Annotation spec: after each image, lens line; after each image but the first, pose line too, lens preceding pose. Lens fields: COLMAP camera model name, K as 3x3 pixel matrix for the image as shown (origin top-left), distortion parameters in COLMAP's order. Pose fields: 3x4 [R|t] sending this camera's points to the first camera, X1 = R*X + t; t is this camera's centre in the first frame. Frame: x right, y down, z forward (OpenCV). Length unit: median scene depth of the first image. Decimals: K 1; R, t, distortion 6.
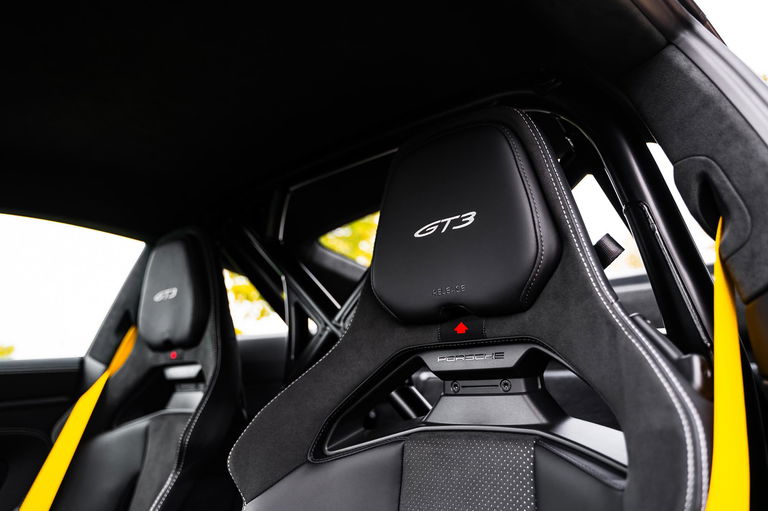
lens RADIAL K [[617.2, 0, 386.4], [0, 617.2, 263.4], [0, 0, 1]] dist [0.010376, 0.002327]
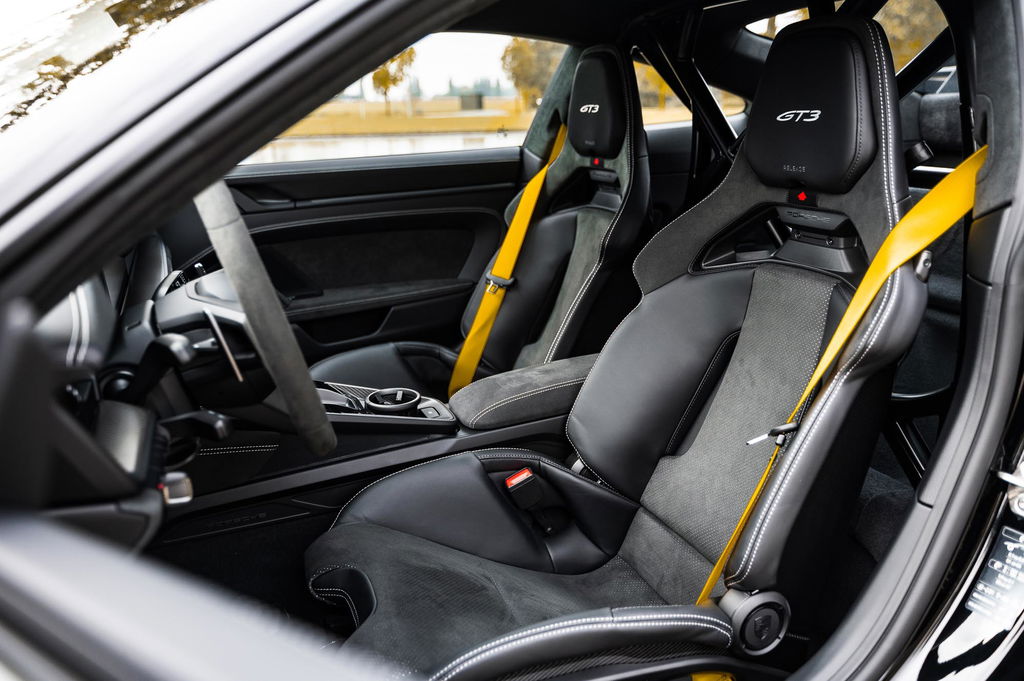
lens RADIAL K [[823.0, 0, 515.2], [0, 823.0, 351.0], [0, 0, 1]] dist [0.010376, 0.002327]
pose [[0.913089, 0.144806, -0.381182, 0.229420], [0.051399, 0.886488, 0.459888, -0.364522], [0.404508, -0.439511, 0.802000, -0.667989]]
